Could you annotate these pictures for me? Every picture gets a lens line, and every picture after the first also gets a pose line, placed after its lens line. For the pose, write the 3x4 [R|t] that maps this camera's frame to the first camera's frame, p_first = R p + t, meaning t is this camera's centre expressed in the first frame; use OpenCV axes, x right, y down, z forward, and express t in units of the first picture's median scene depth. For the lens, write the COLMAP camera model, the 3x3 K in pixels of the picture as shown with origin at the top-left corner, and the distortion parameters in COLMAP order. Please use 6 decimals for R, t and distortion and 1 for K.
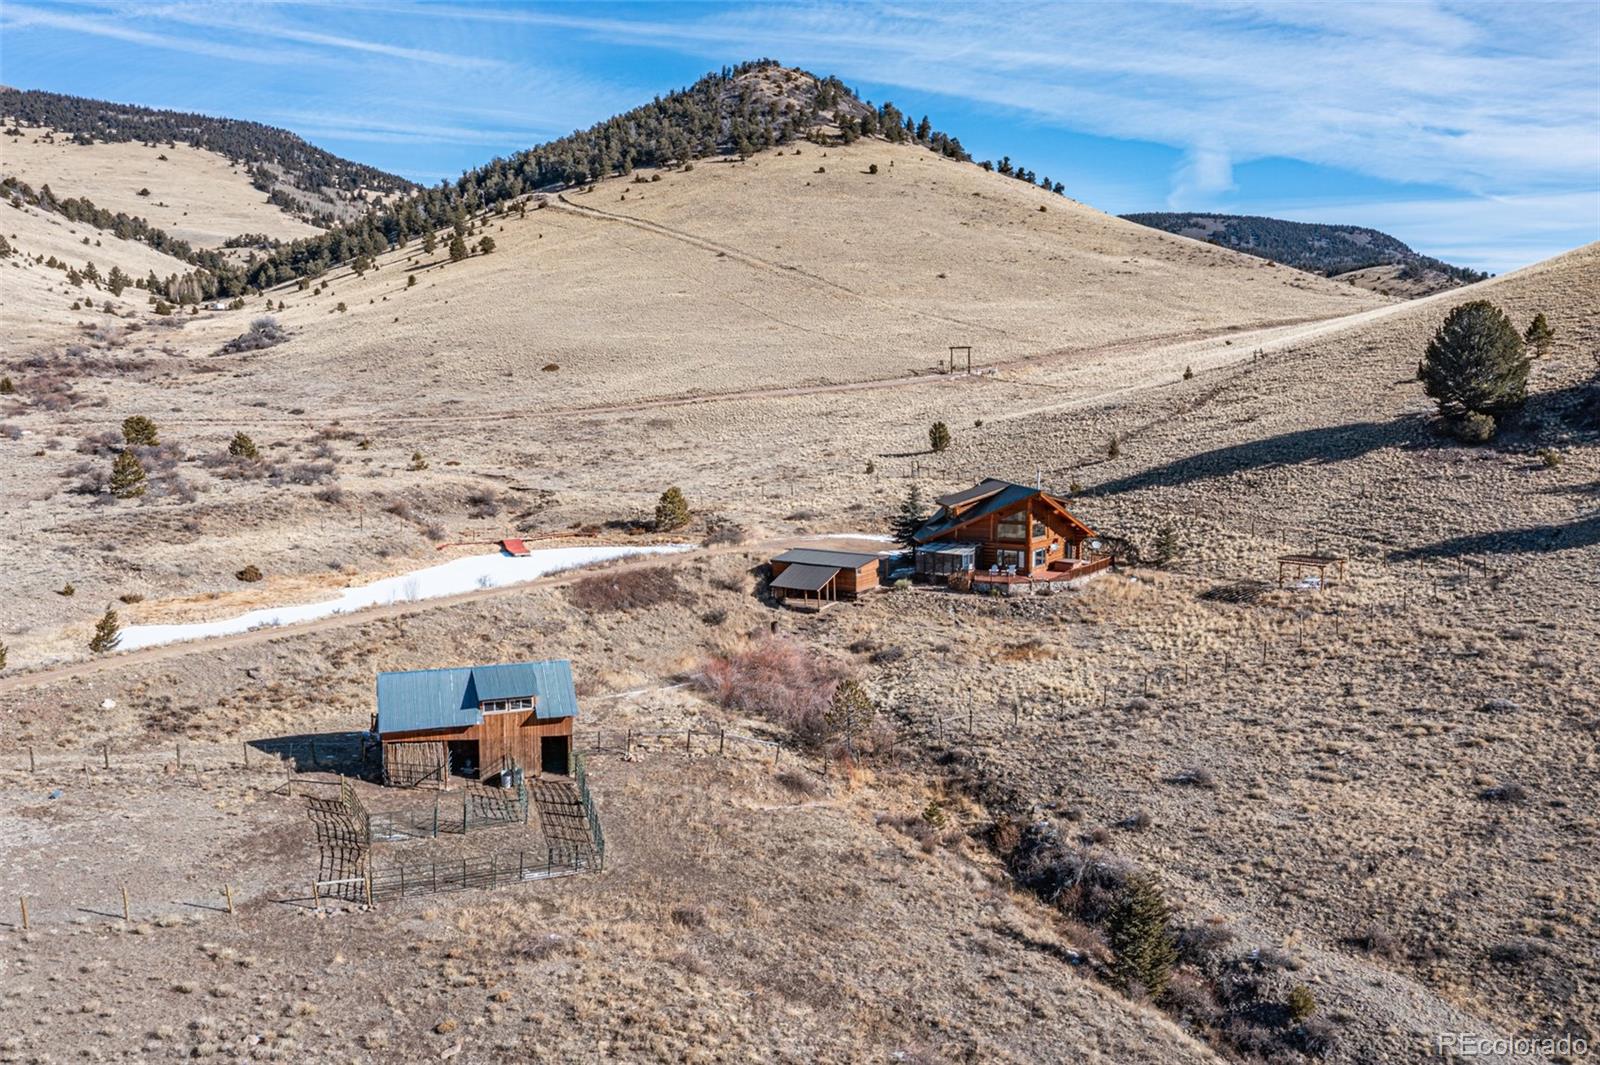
lens RADIAL K [[1261.2, 0, 799.0], [0, 1261.2, 540.5], [0, 0, 1]] dist [-0.011960, 0.010146]
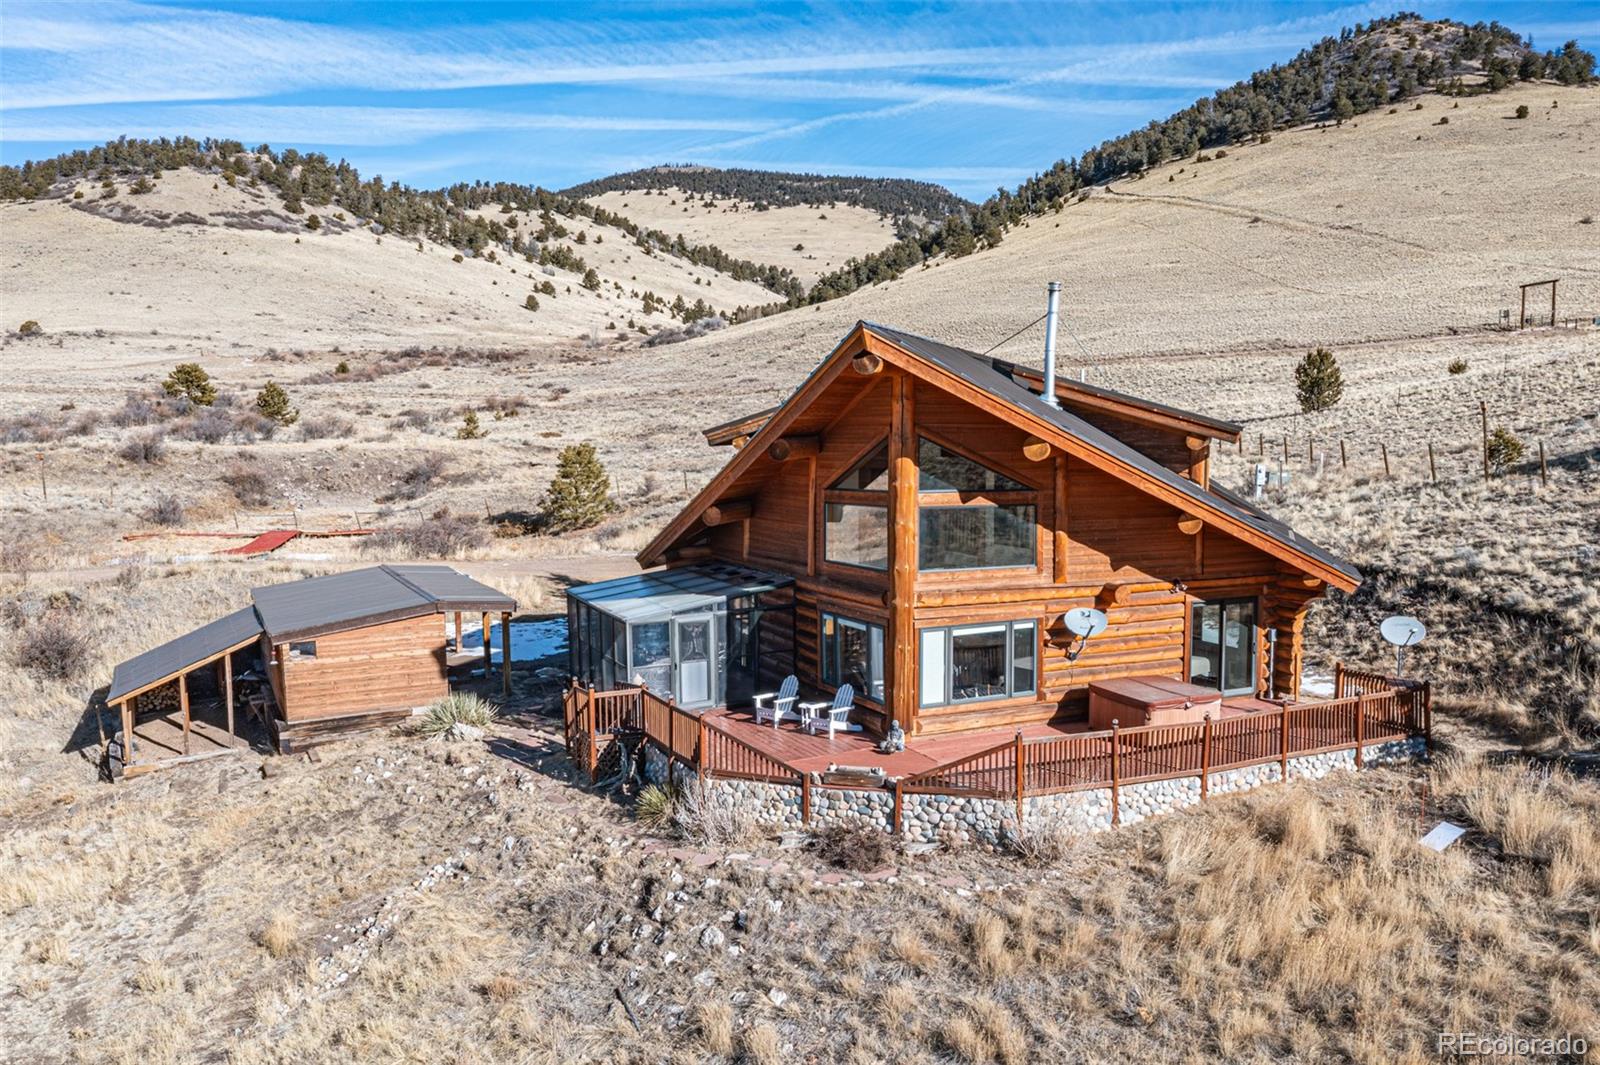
lens RADIAL K [[1261.2, 0, 799.0], [0, 1261.2, 540.5], [0, 0, 1]] dist [-0.011960, 0.010146]
pose [[0.874695, 0.048143, -0.482277, 0.124493], [-0.066662, 0.997548, -0.021324, -0.000460], [0.480068, 0.050802, 0.875759, 0.367088]]
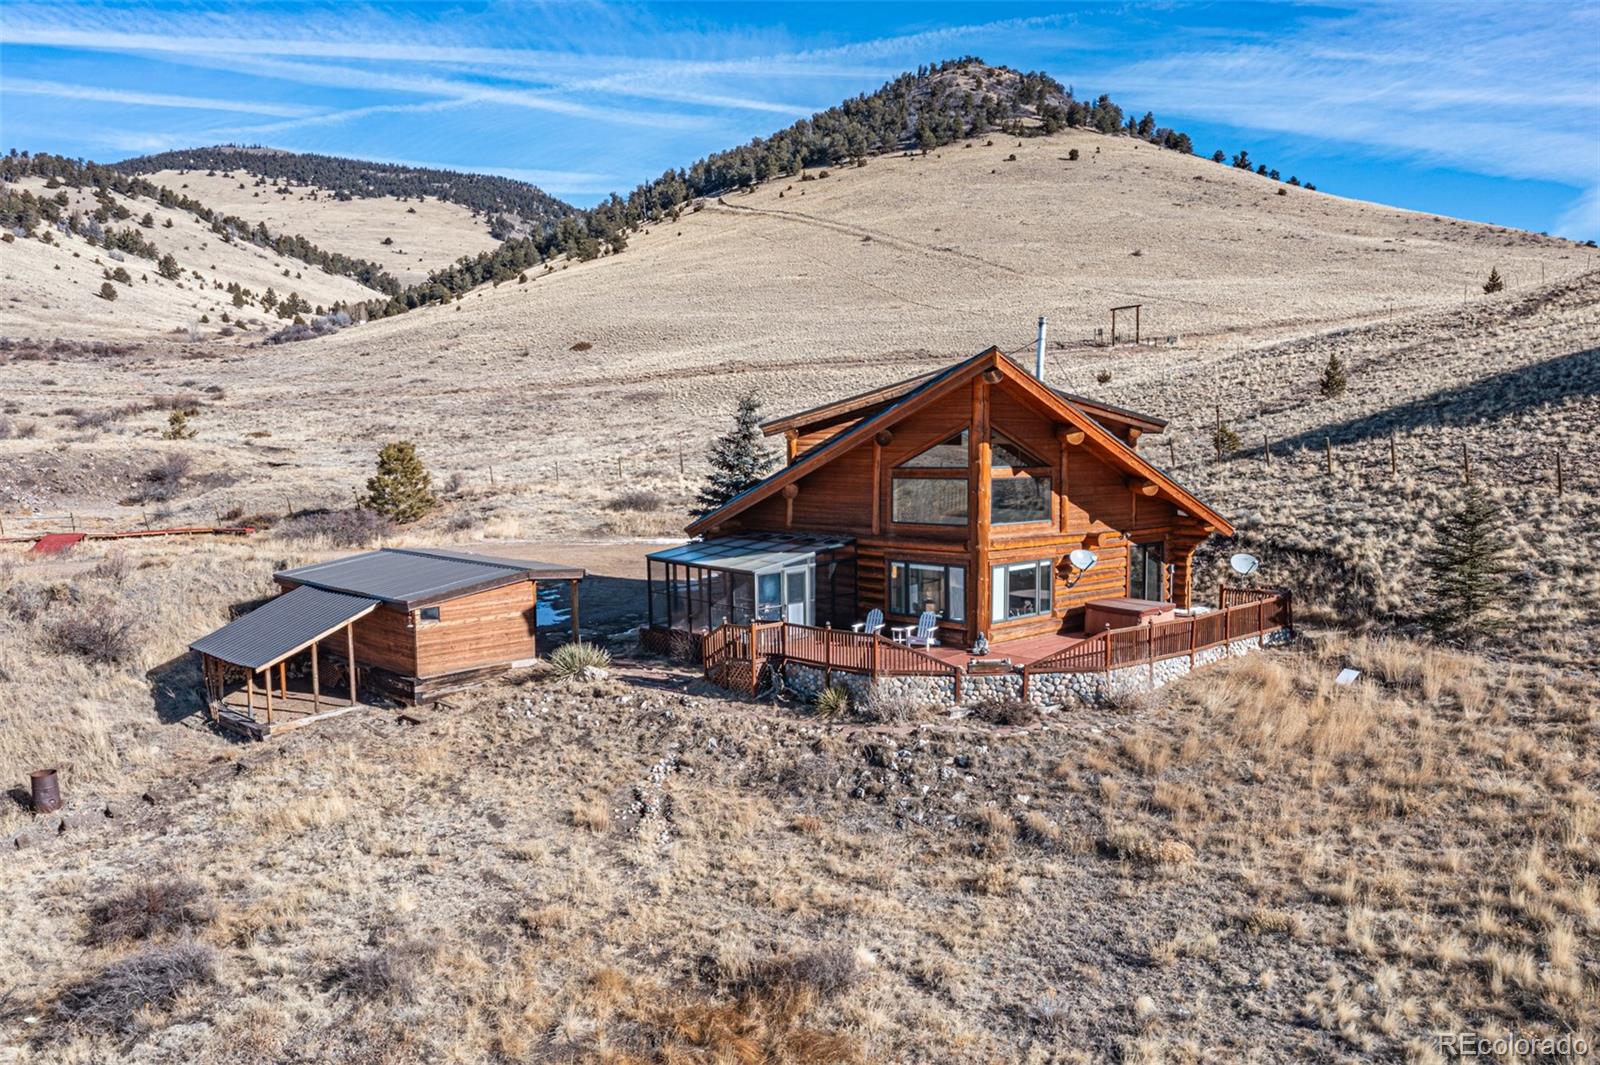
lens RADIAL K [[1261.2, 0, 799.0], [0, 1261.2, 540.5], [0, 0, 1]] dist [-0.011960, 0.010146]
pose [[0.982395, 0.021323, -0.185593, 0.089883], [-0.028890, 0.998854, -0.038168, 0.006831], [0.184566, 0.042858, 0.981885, 0.319205]]
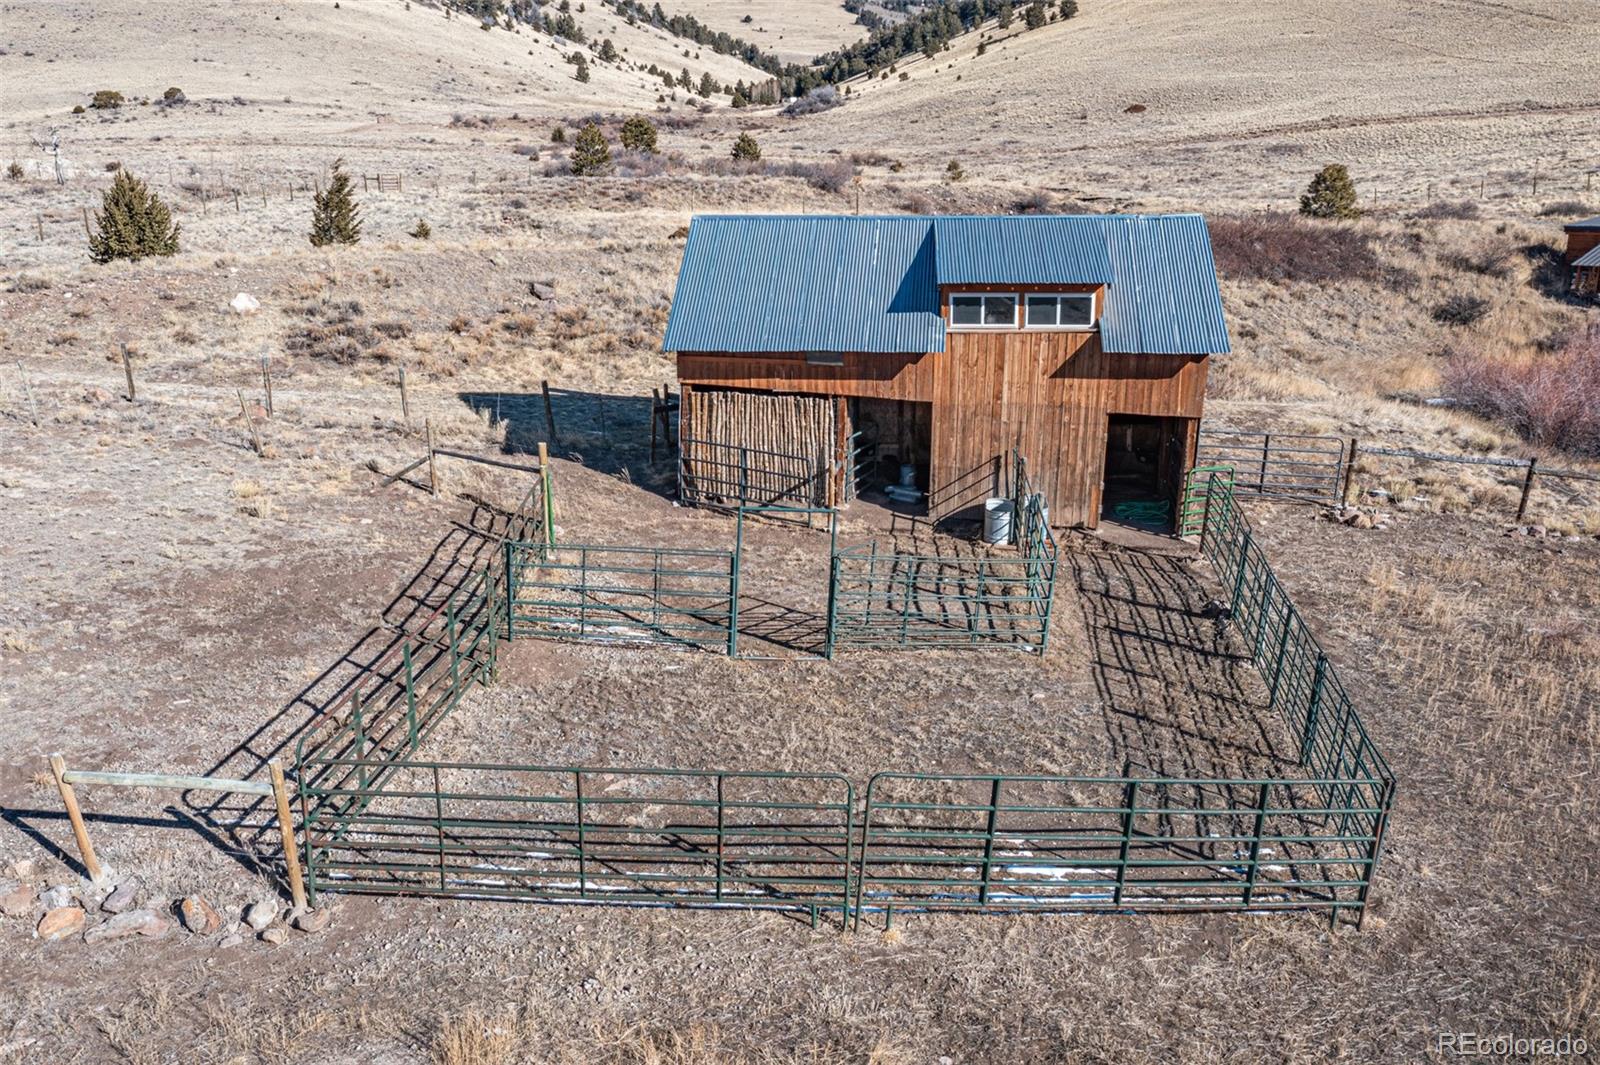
lens RADIAL K [[1261.2, 0, 799.0], [0, 1261.2, 540.5], [0, 0, 1]] dist [-0.011960, 0.010146]
pose [[0.906131, 0.107523, -0.409104, -0.038963], [-0.055438, 0.988999, 0.137143, 0.041918], [0.419349, -0.101590, 0.902123, 0.185230]]
